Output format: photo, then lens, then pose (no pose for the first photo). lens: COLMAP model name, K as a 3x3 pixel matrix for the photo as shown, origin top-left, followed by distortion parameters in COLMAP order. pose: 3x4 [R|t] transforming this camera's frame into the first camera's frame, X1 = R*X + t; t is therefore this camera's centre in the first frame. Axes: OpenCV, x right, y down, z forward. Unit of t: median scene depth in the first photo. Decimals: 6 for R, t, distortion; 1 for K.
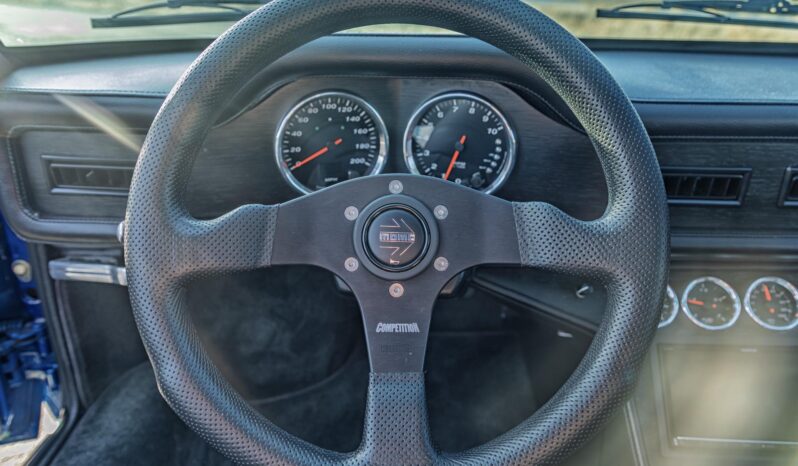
lens RADIAL K [[563.8, 0, 399.0], [0, 563.8, 233.0], [0, 0, 1]] dist [0.003228, 0.001116]
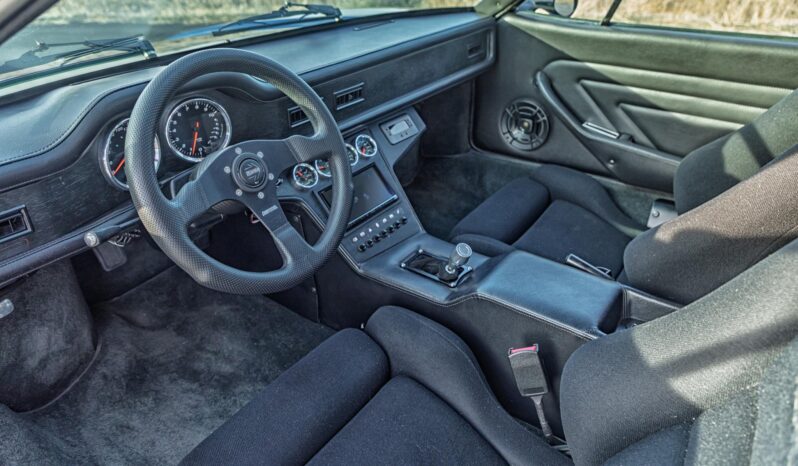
lens RADIAL K [[563.8, 0, 399.0], [0, 563.8, 233.0], [0, 0, 1]] dist [0.003228, 0.001116]
pose [[0.579057, -0.420951, 0.698207, -0.873531], [0.353145, 0.901390, 0.250570, -0.084347], [-0.734835, 0.101474, 0.670612, -0.560878]]
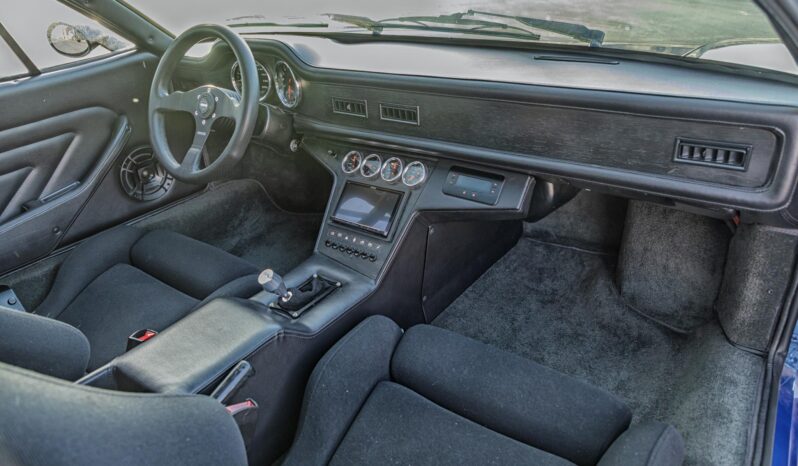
lens RADIAL K [[563.8, 0, 399.0], [0, 563.8, 233.0], [0, 0, 1]] dist [0.003228, 0.001116]
pose [[0.805463, 0.214267, -0.552557, 1.934817], [-0.174463, 0.976768, 0.124449, 0.086018], [0.566385, -0.003838, 0.824132, -0.699070]]
